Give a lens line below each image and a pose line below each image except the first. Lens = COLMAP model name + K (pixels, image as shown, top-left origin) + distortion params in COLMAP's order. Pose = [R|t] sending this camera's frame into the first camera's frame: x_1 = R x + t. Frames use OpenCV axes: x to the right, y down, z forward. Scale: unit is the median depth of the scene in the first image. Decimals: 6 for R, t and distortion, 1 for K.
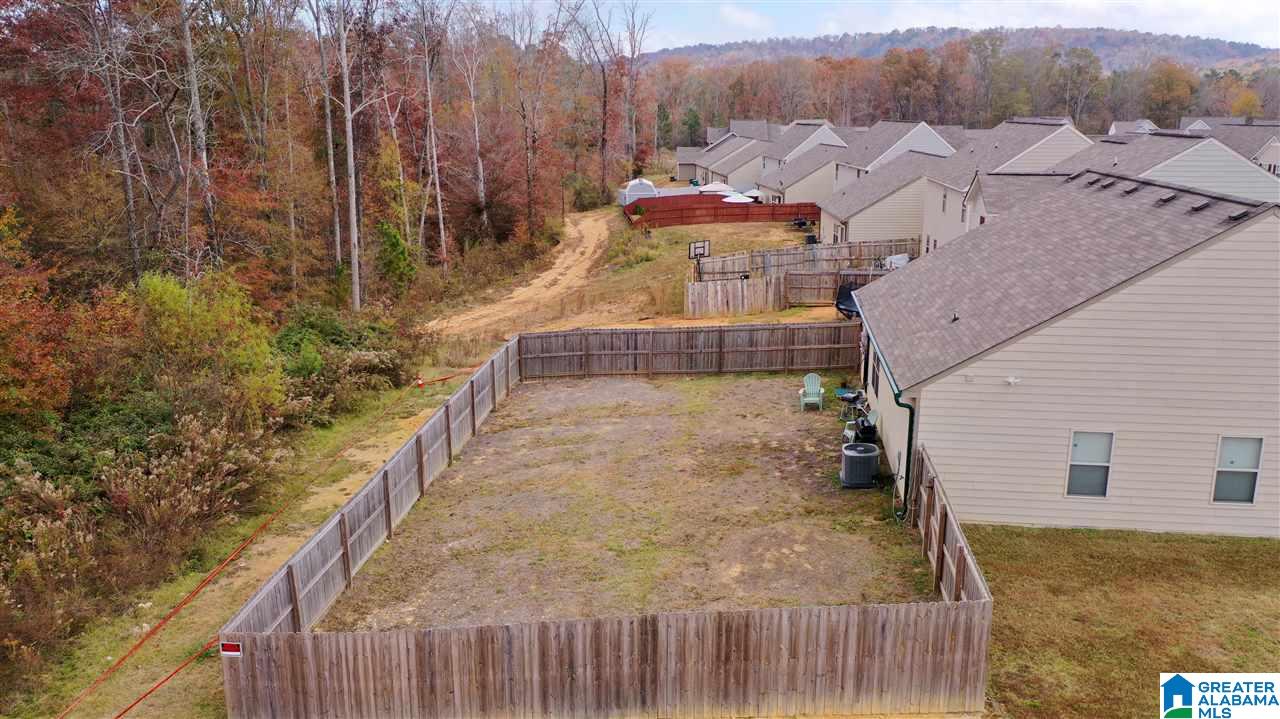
lens RADIAL K [[1015.1, 0, 645.4], [0, 1015.1, 358.1], [0, 0, 1]] dist [-0.000420, 0.014459]
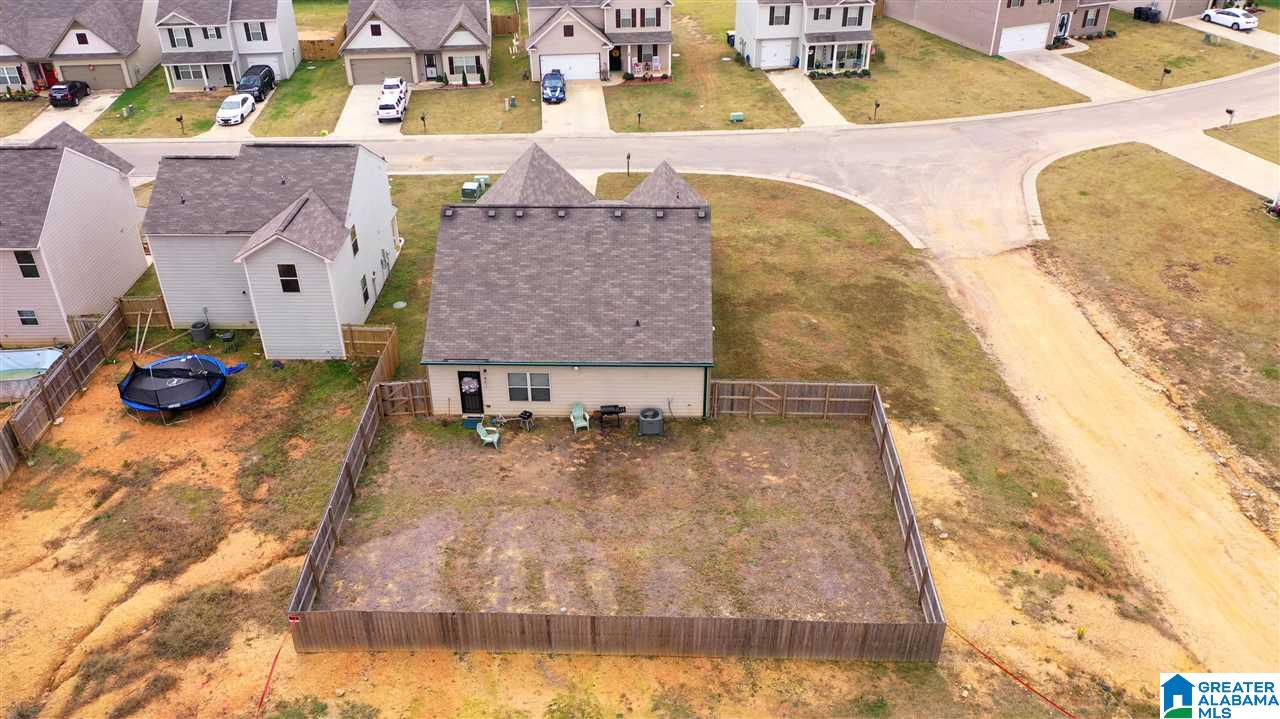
lens RADIAL K [[1015.1, 0, 641.0], [0, 1015.1, 360.5], [0, 0, 1]] dist [-0.000420, 0.014459]
pose [[-0.102586, -0.523376, 0.845904, -1.074740], [0.244511, 0.811032, 0.531453, -0.811421], [-0.964205, 0.261353, 0.044771, 0.830629]]
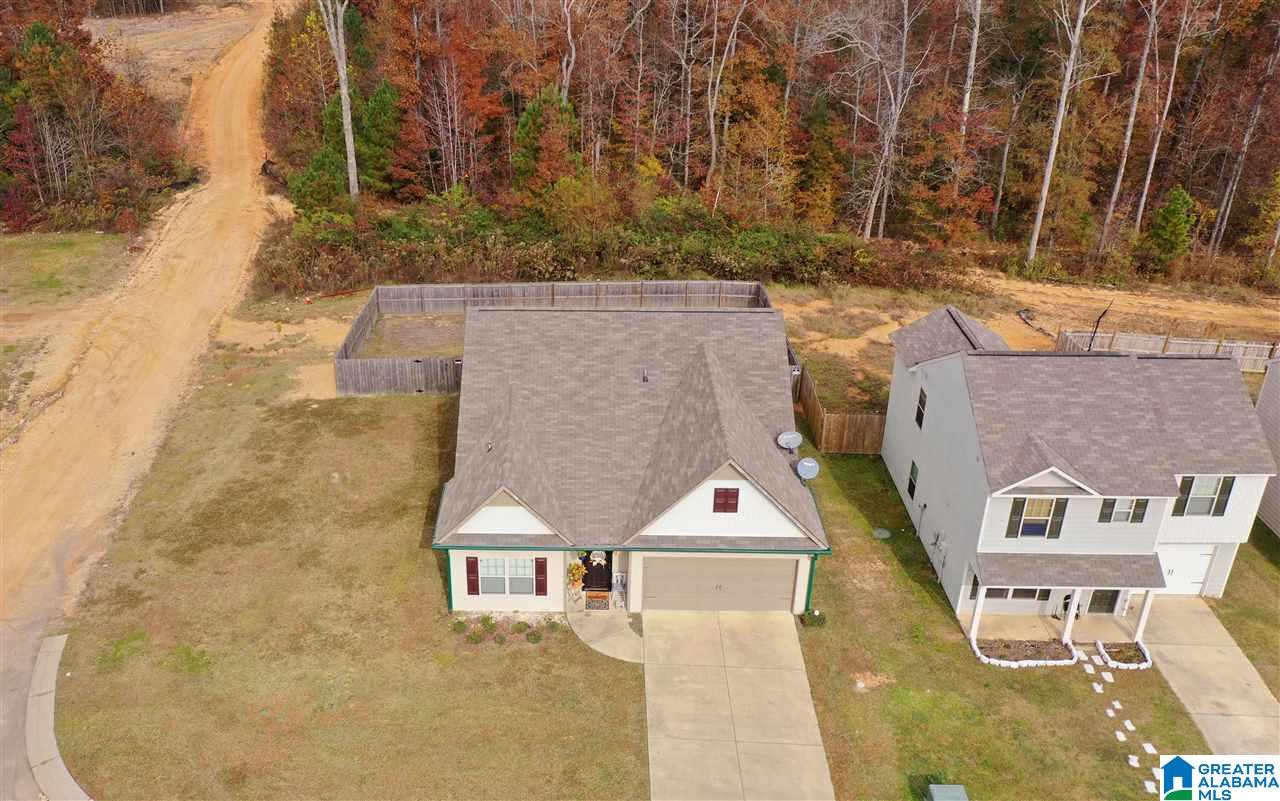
lens RADIAL K [[1120.1, 0, 565.1], [0, 1120.1, 407.7], [0, 0, 1]] dist [0.011153, -0.007991]
pose [[0.103712, 0.465602, -0.878896, 1.901949], [-0.242842, 0.868772, 0.431582, -0.693450], [0.964506, 0.168672, 0.203170, 0.567456]]
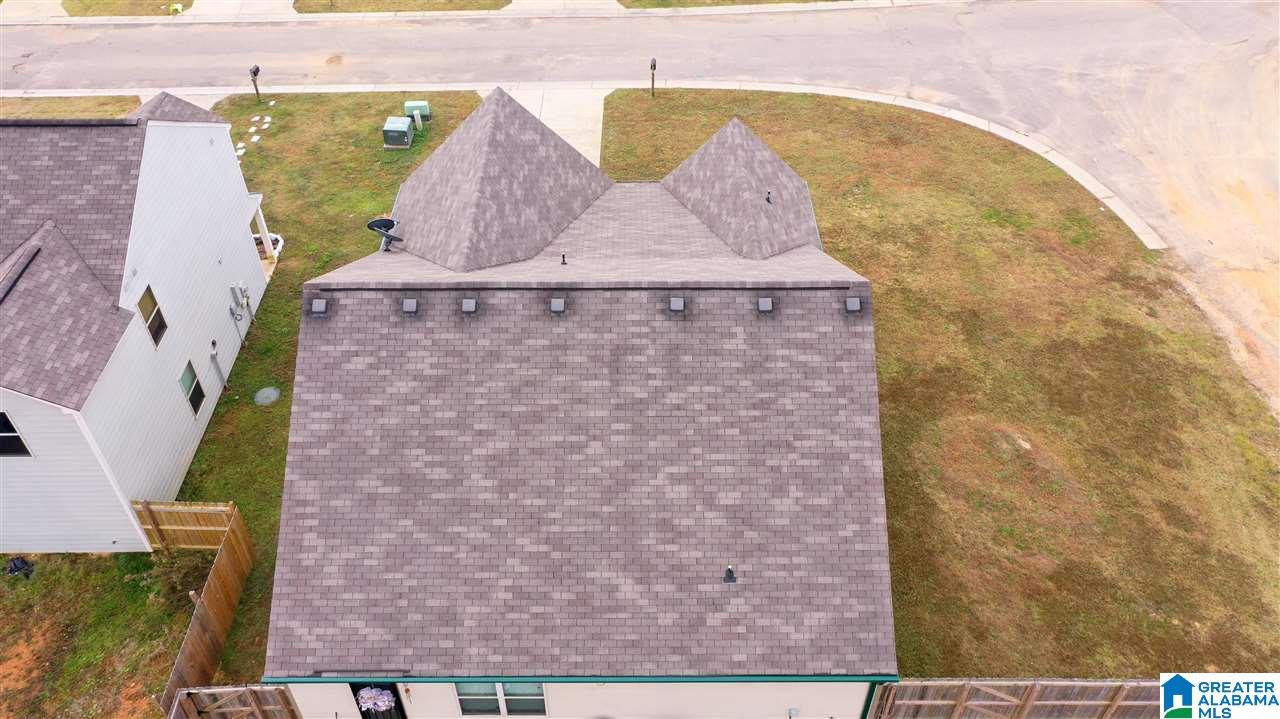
lens RADIAL K [[1015.1, 0, 640.3], [0, 1015.1, 359.4], [0, 0, 1]] dist [-0.000420, 0.014459]
pose [[-0.122480, -0.672080, 0.730278, -0.147229], [0.243471, 0.692987, 0.678595, -0.645176], [-0.962144, 0.260916, 0.078755, 0.854787]]
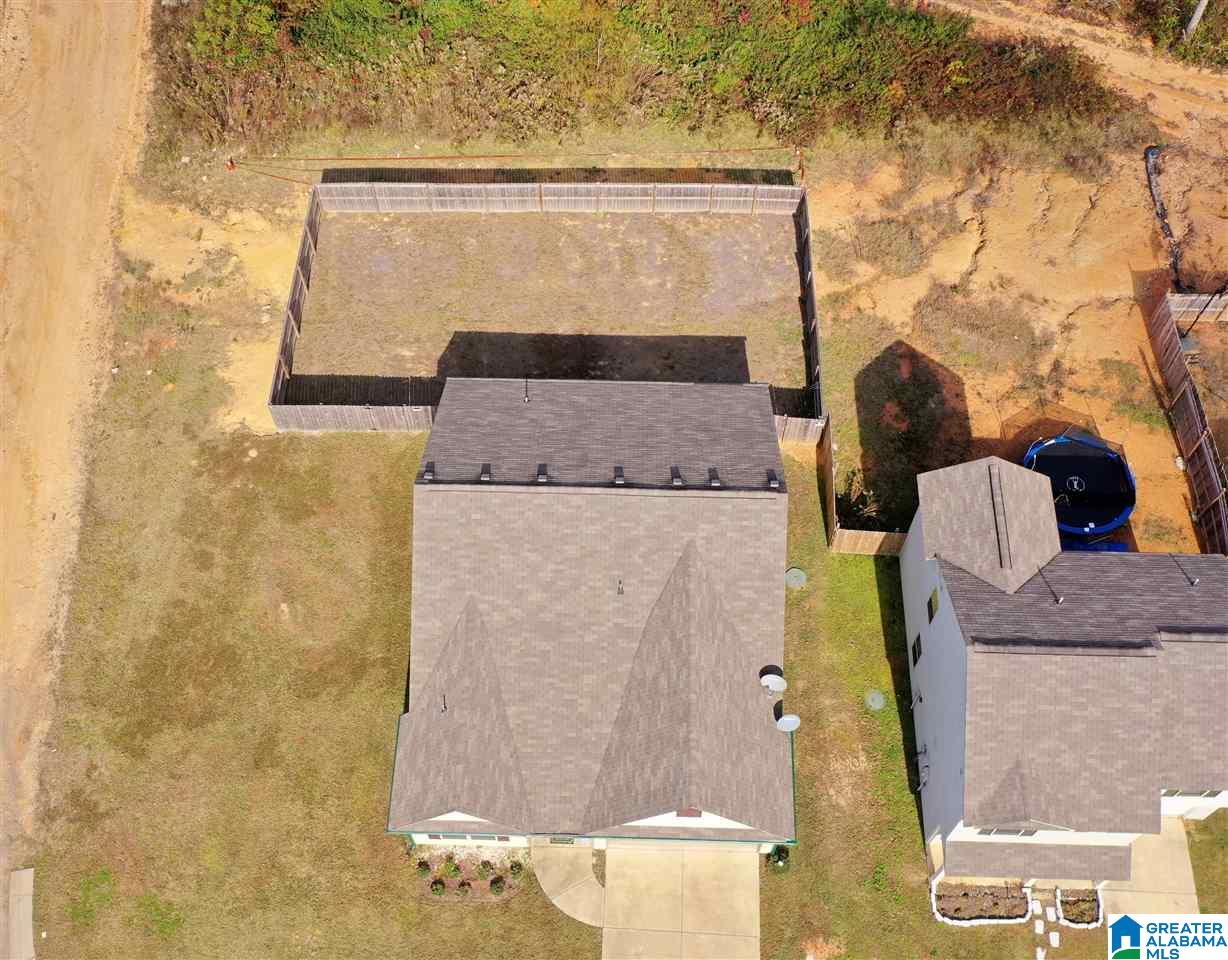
lens RADIAL K [[1342.8, 0, 608.0], [0, 1342.8, 476.6], [0, 0, 1]] dist [0.007750, 0.000000]
pose [[0.092274, 0.862403, -0.497741, 1.248471], [-0.244317, 0.504203, 0.828305, -1.479675], [0.965295, 0.045176, 0.257224, 0.541446]]
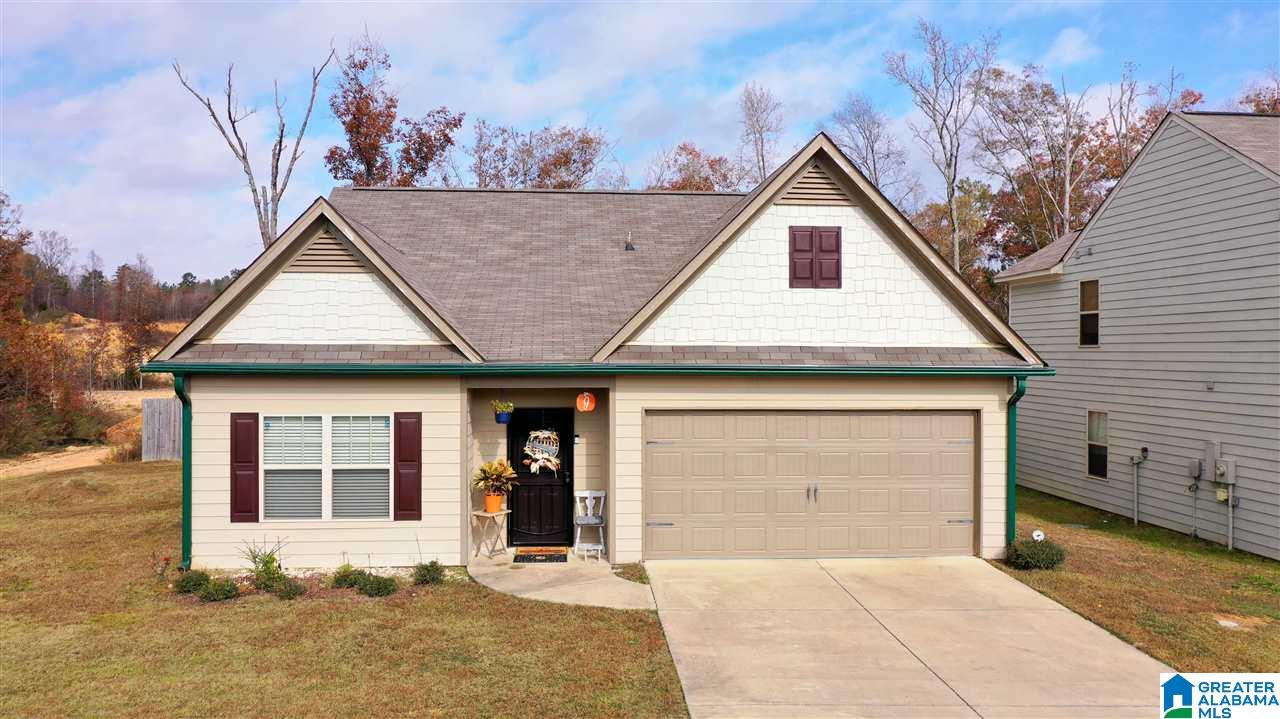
lens RADIAL K [[1015.1, 0, 641.1], [0, 1015.1, 358.9], [0, 0, 1]] dist [-0.000420, 0.014459]
pose [[0.198339, 0.009698, -0.980085, 1.351496], [-0.241773, 0.969535, -0.039334, 0.005886], [0.949846, 0.244759, 0.194642, 0.845293]]
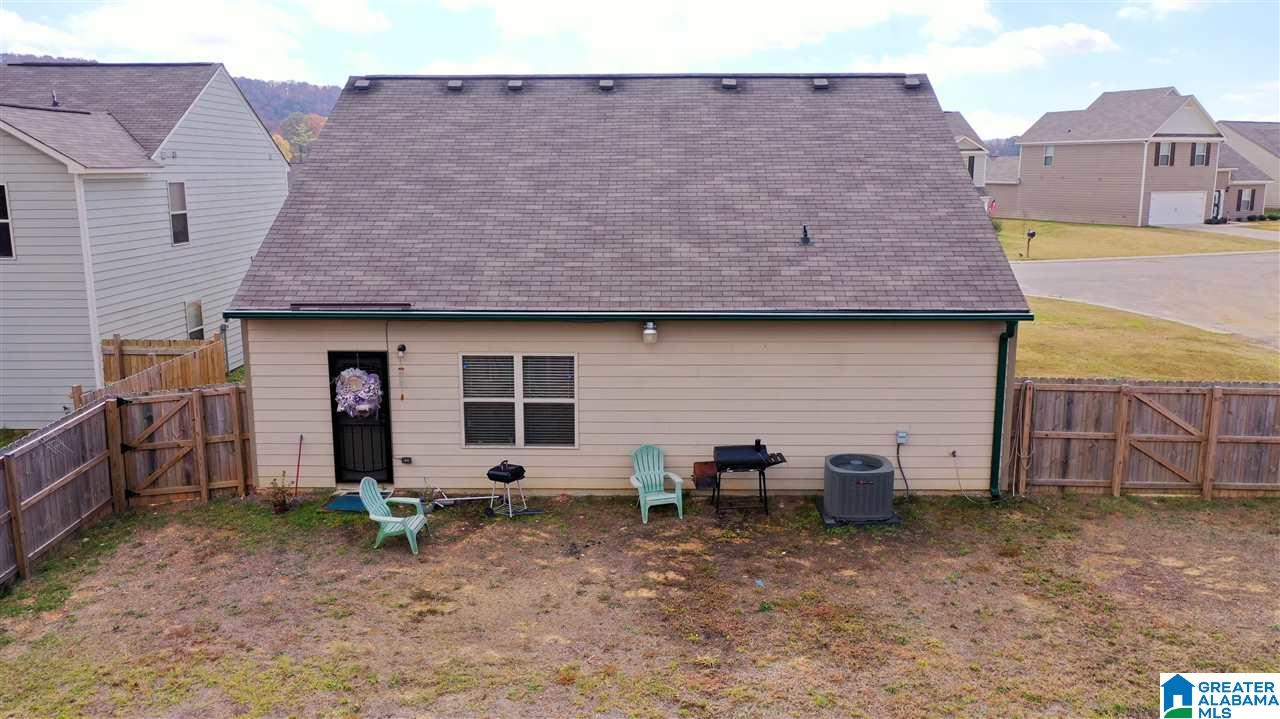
lens RADIAL K [[1015.1, 0, 640.7], [0, 1015.1, 354.5], [0, 0, 1]] dist [-0.000420, 0.014459]
pose [[-0.101193, -0.178454, 0.978731, -0.323293], [0.243922, 0.949303, 0.198308, -0.111762], [-0.964501, 0.258801, -0.052533, 1.034219]]
